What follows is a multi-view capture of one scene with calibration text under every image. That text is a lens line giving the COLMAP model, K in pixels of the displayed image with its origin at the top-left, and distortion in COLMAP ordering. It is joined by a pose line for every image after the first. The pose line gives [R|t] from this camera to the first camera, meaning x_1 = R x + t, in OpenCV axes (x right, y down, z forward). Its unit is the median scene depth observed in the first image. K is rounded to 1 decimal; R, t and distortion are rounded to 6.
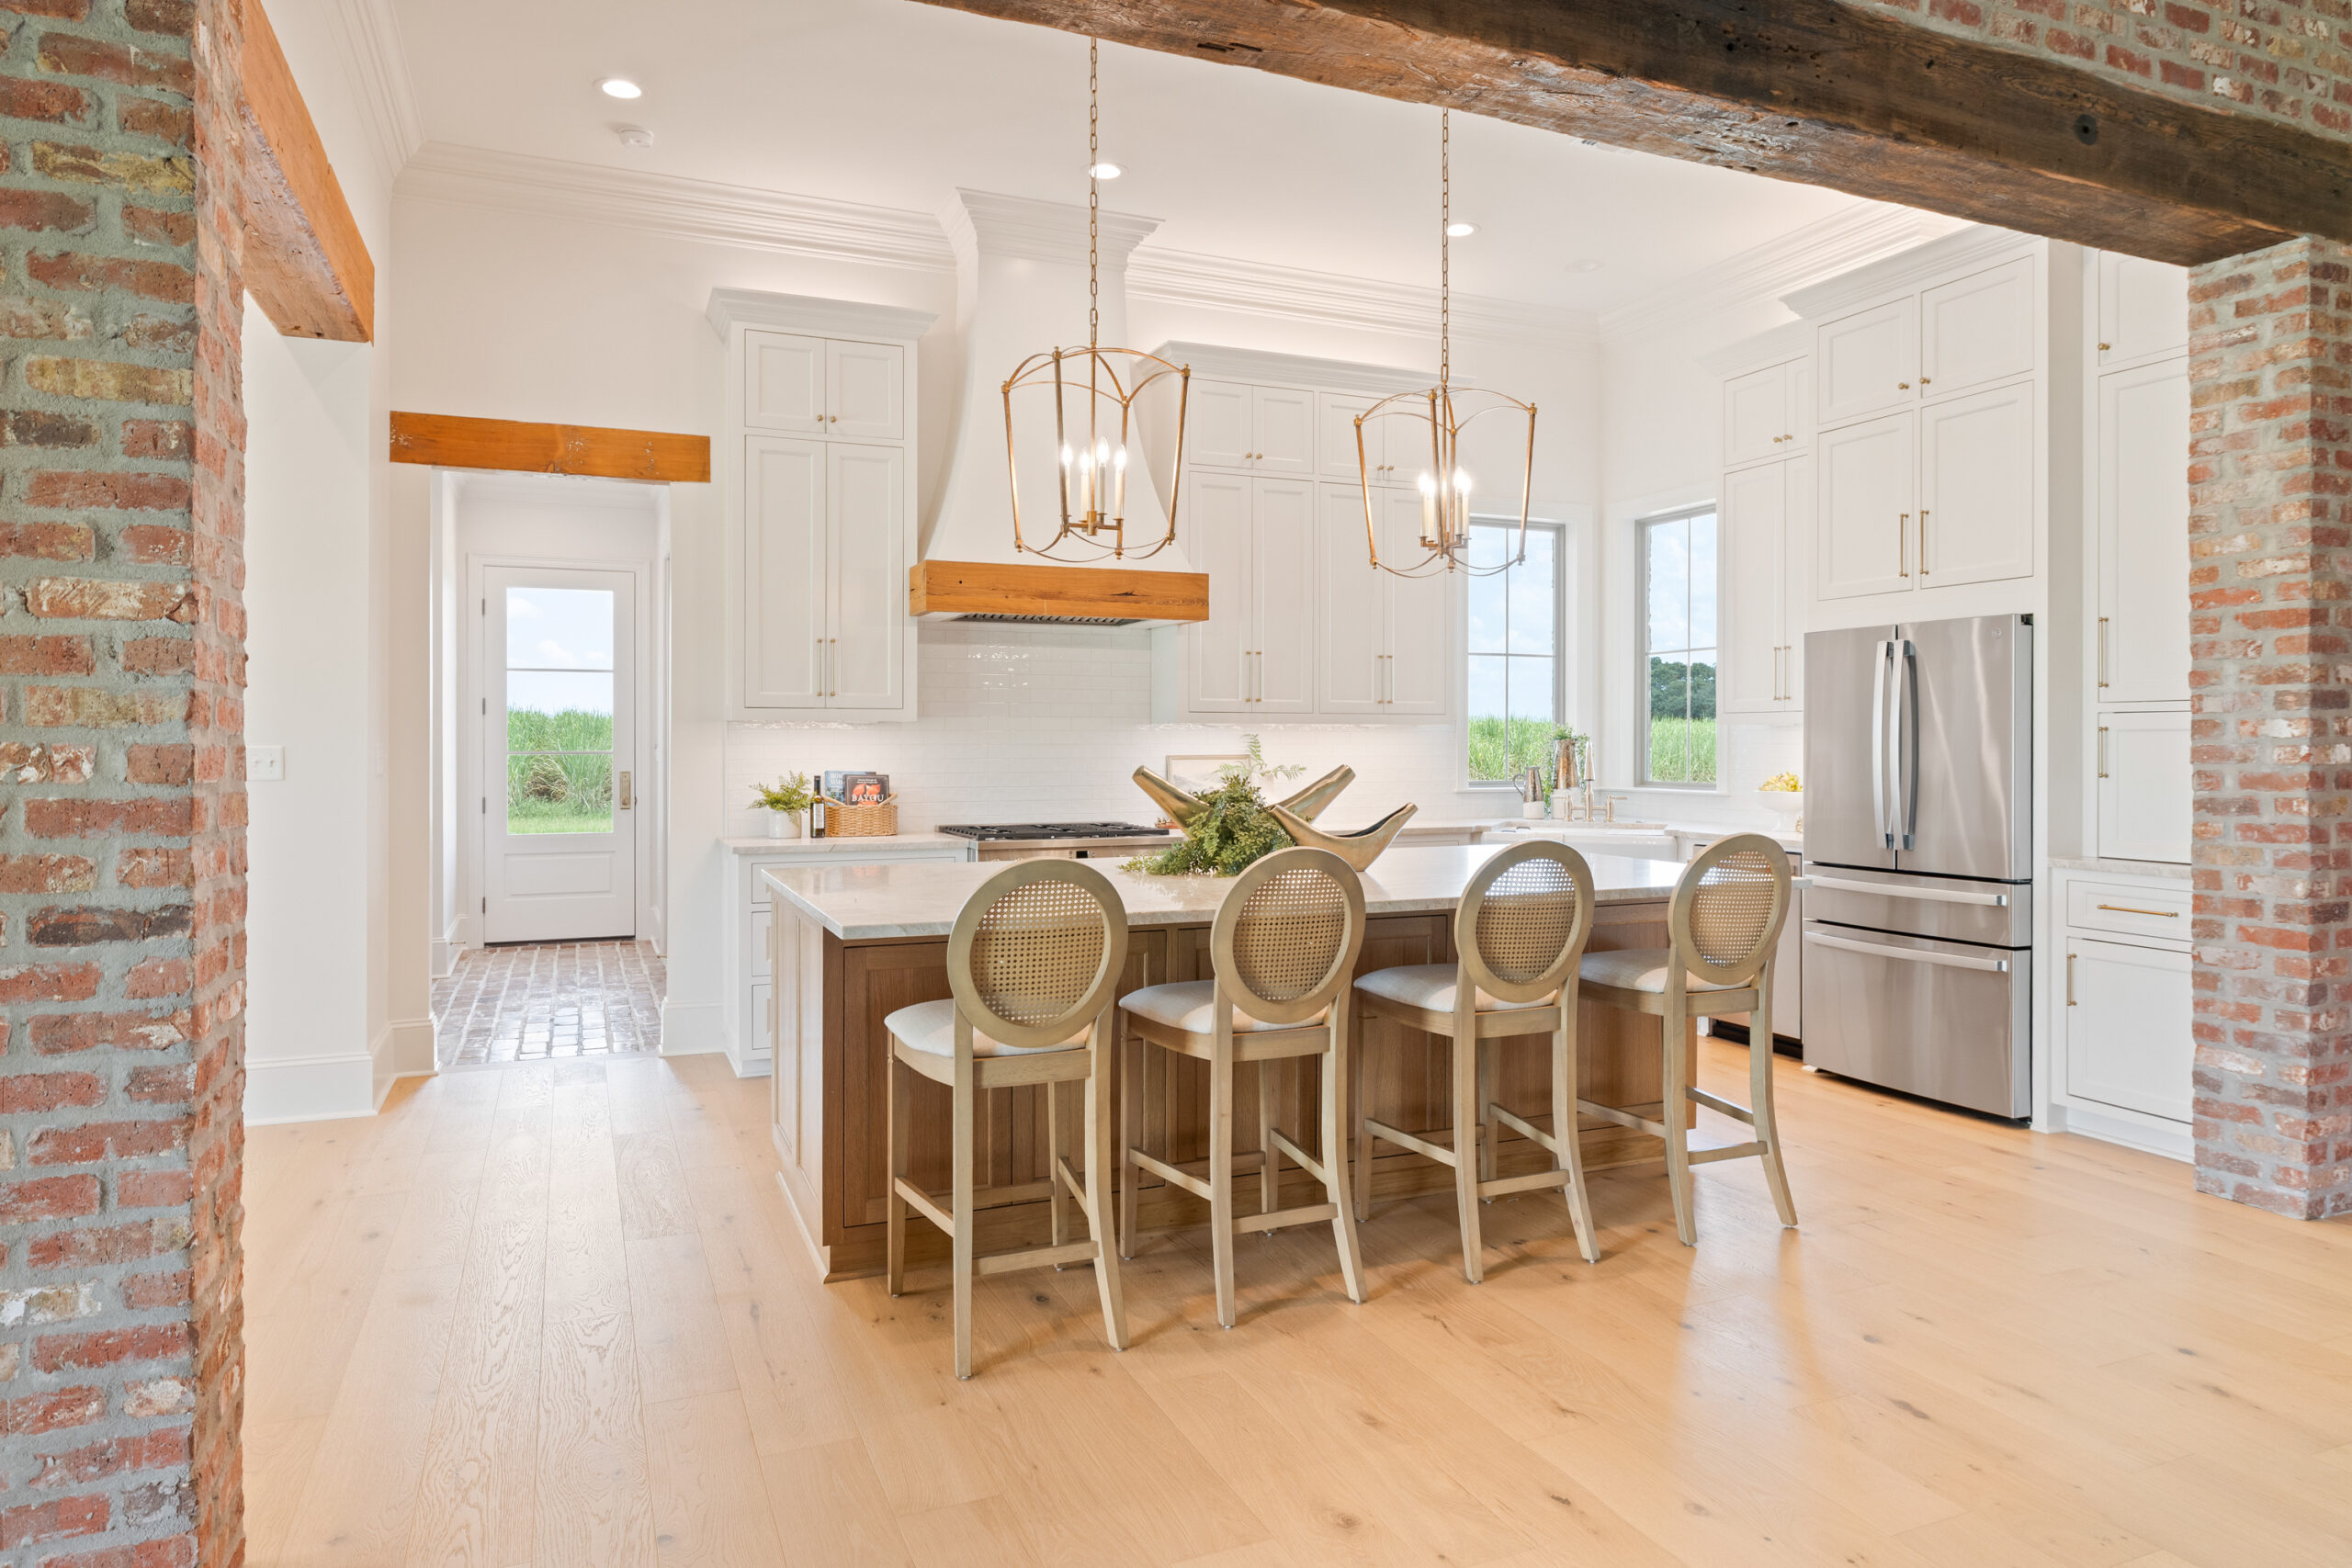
lens RADIAL K [[1418.0, 0, 1163.1], [0, 1418.0, 744.0], [0, 0, 1]] dist [-0.003418, 0.002273]
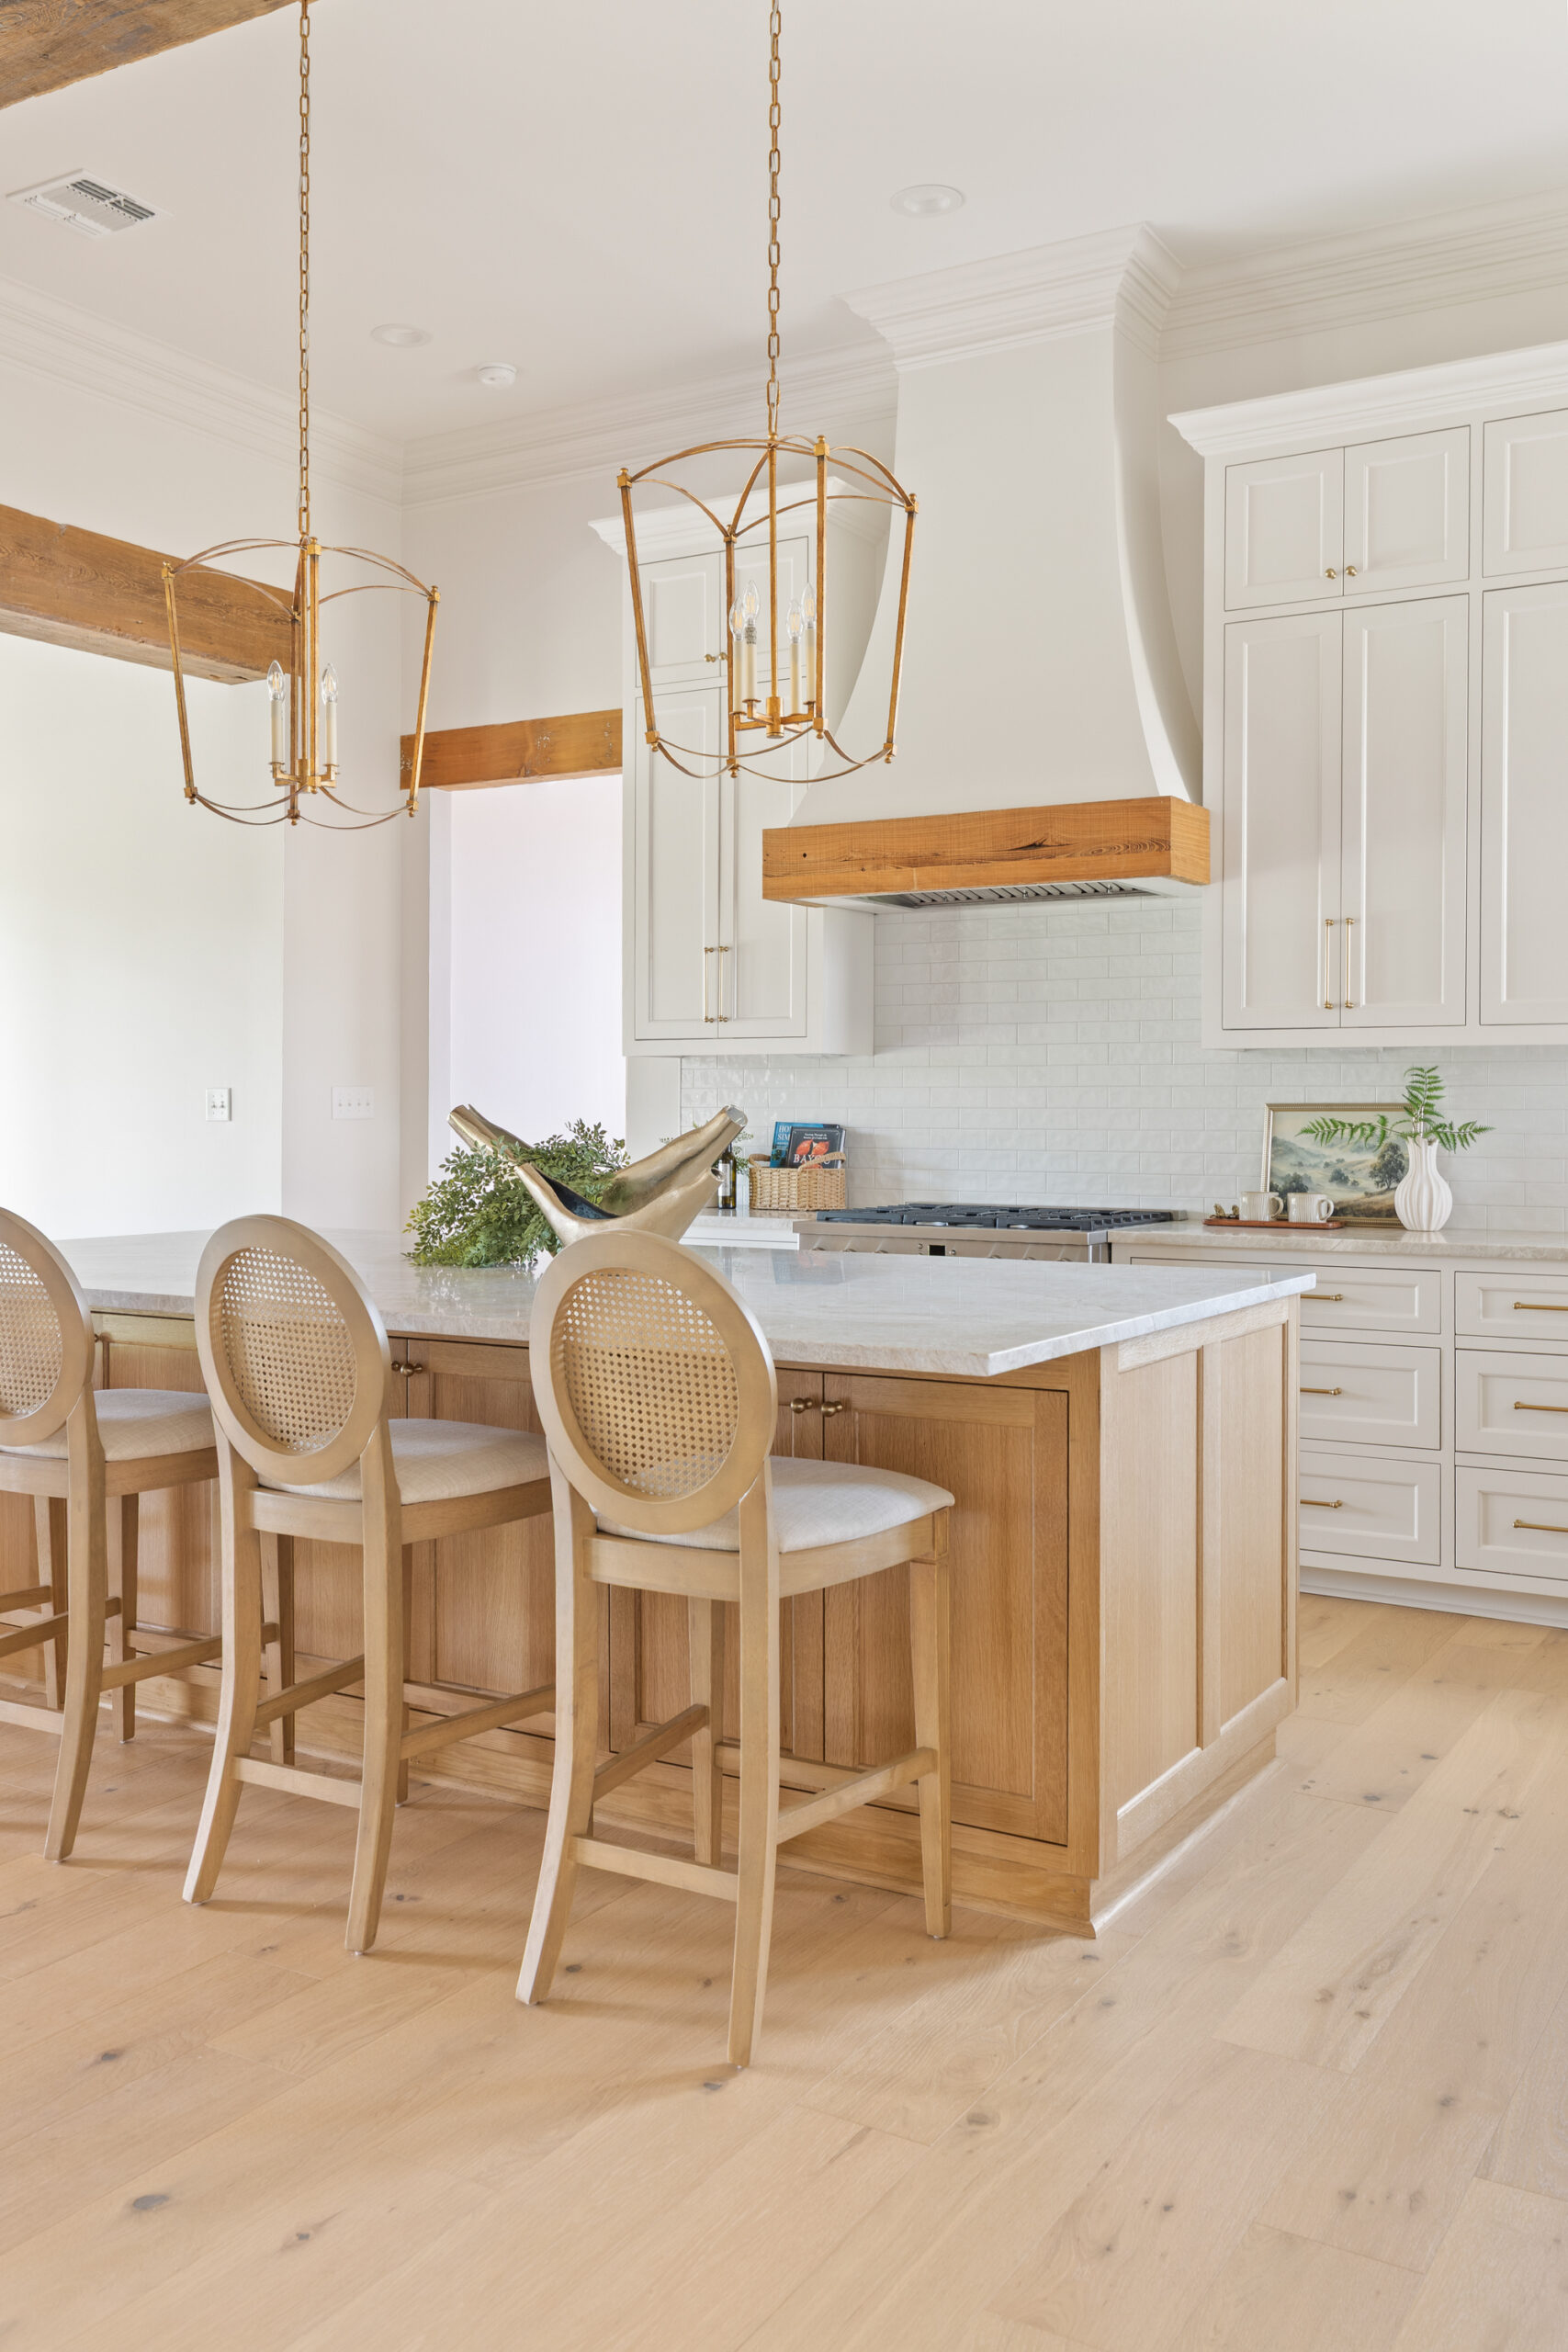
lens RADIAL K [[1978.2, 0, 804.7], [0, 1978.2, 1112.5], [0, 0, 1]] dist [-0.000025, 0.007400]
pose [[0.595088, 0.003870, -0.803652, 0.945314], [-0.003218, 0.999992, 0.002432, 0.017709], [0.803654, 0.001139, 0.595095, 0.593339]]
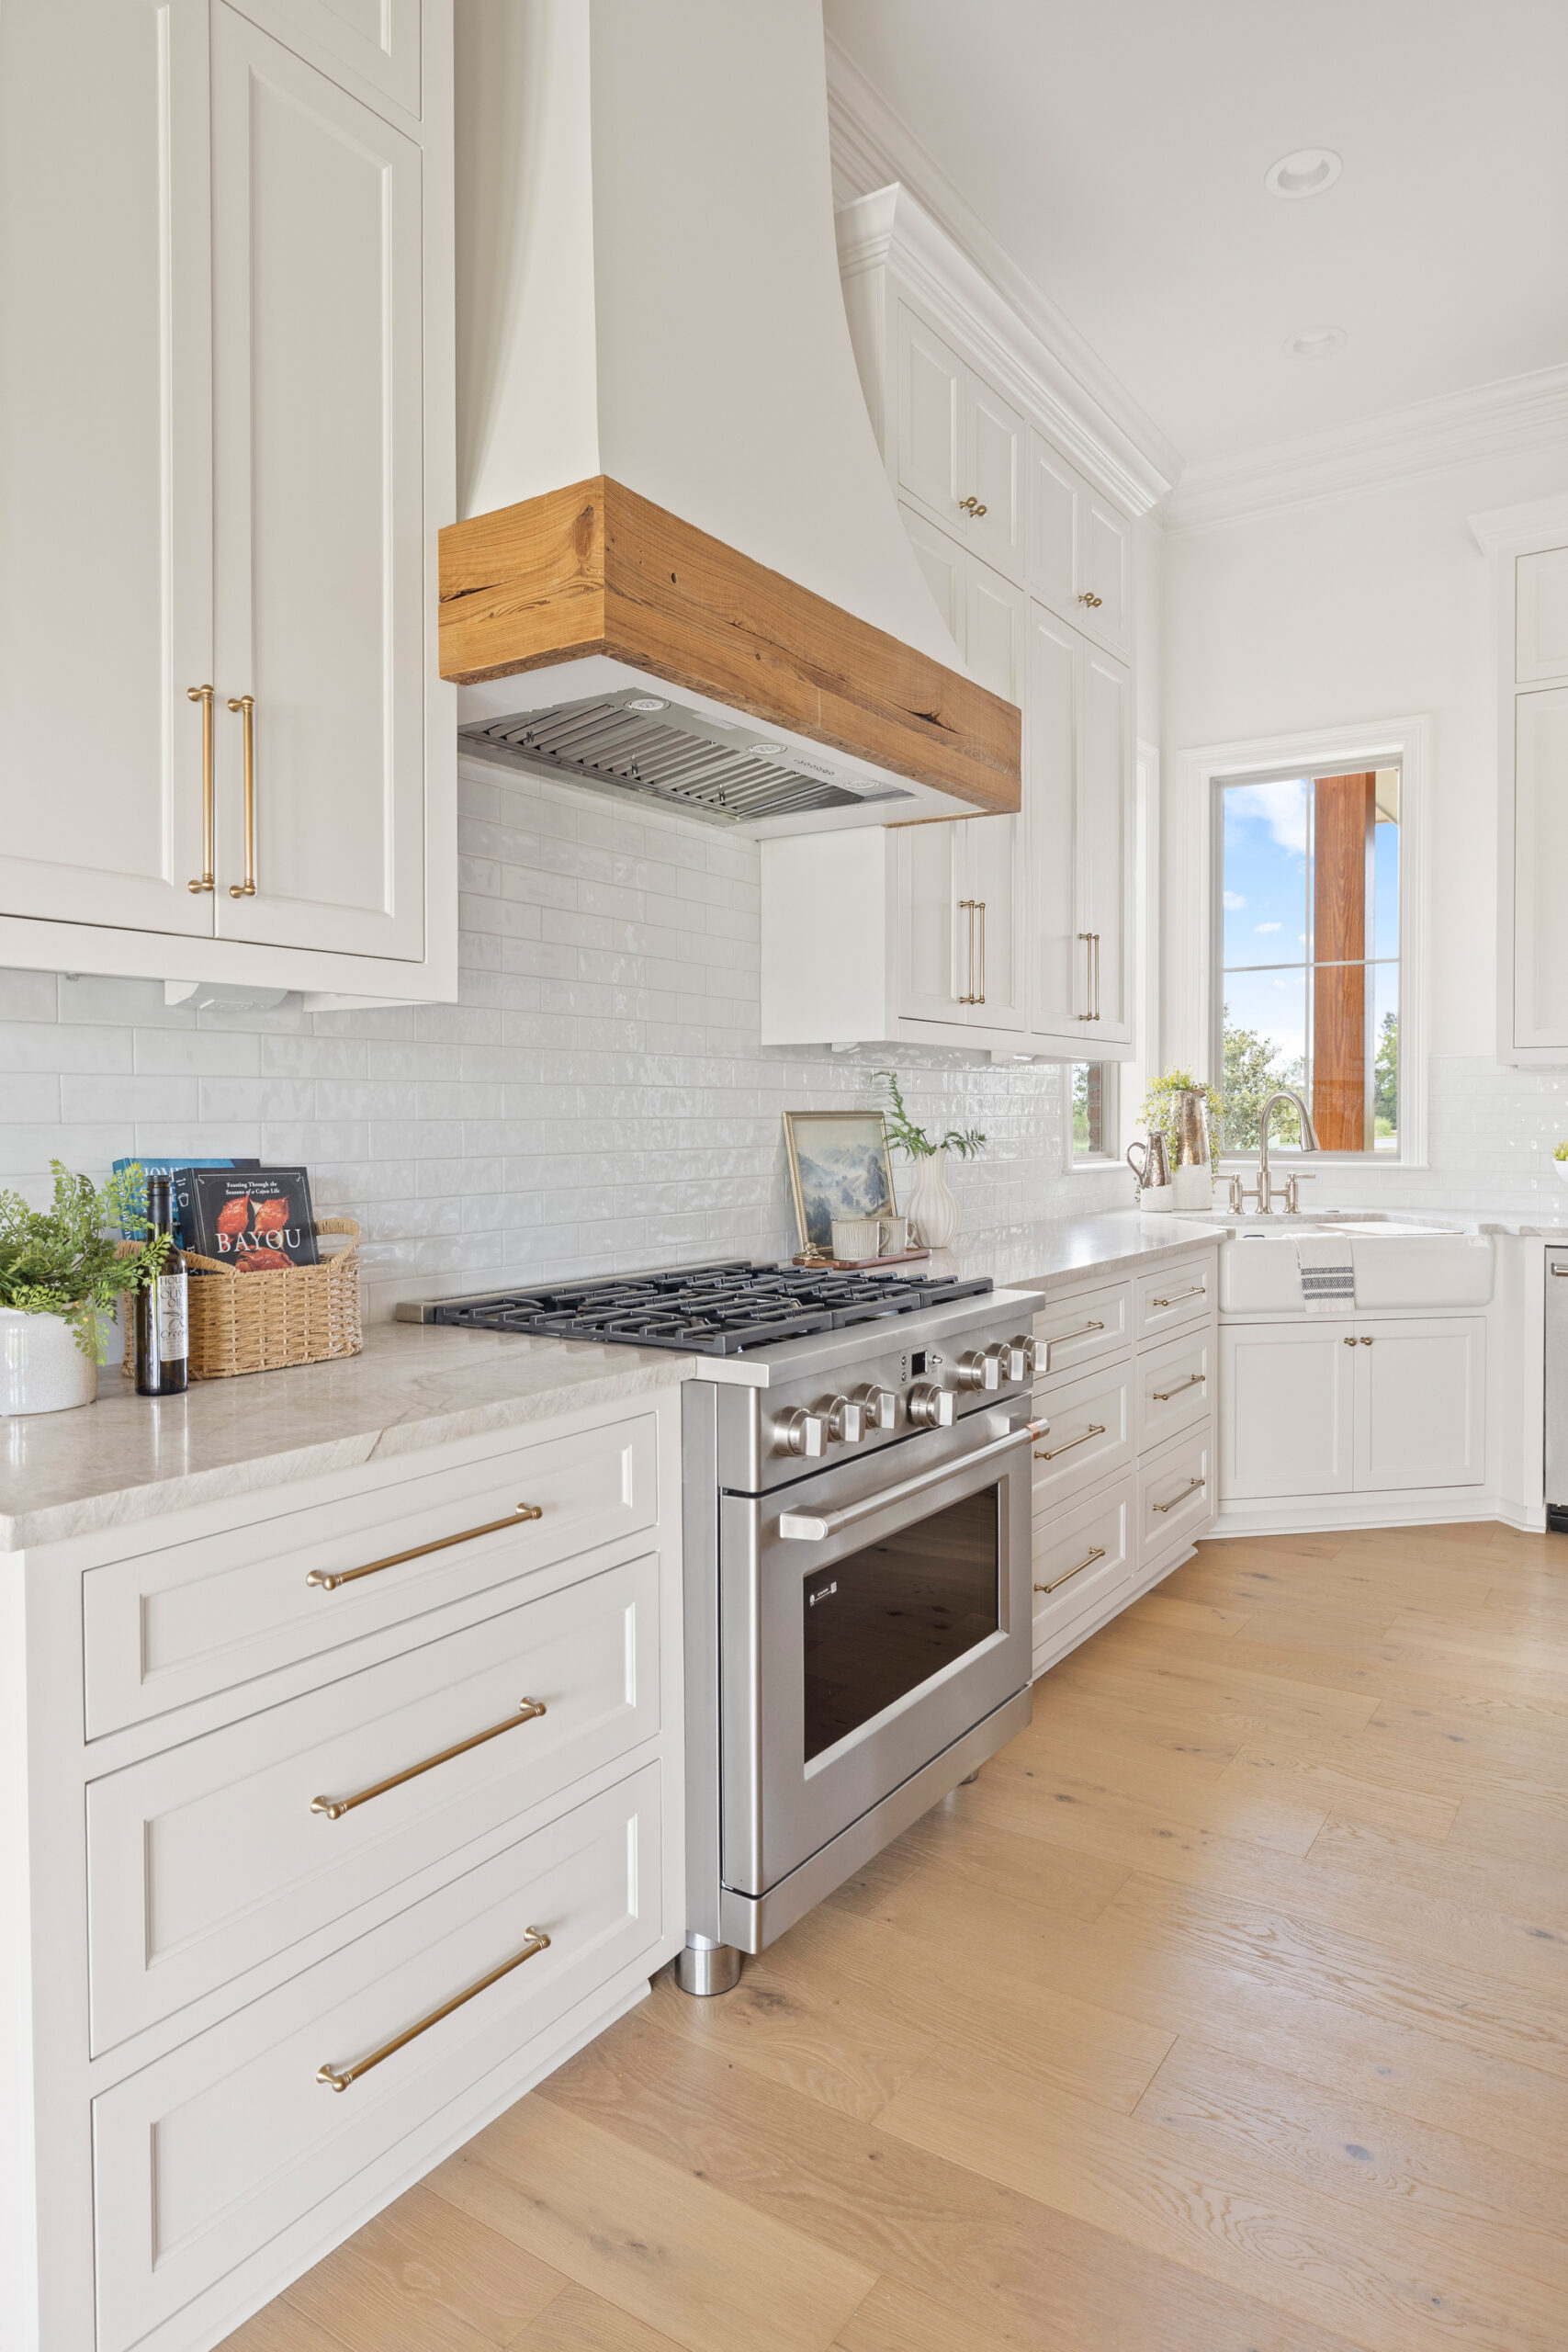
lens RADIAL K [[1418.0, 0, 791.8], [0, 1418.0, 1131.8], [0, 0, 1]] dist [-0.003418, 0.002273]
pose [[0.831133, -0.008919, 0.556002, -0.439955], [0.002930, 0.999928, 0.011660, 0.015809], [-0.556066, -0.008062, 0.831099, 1.025881]]
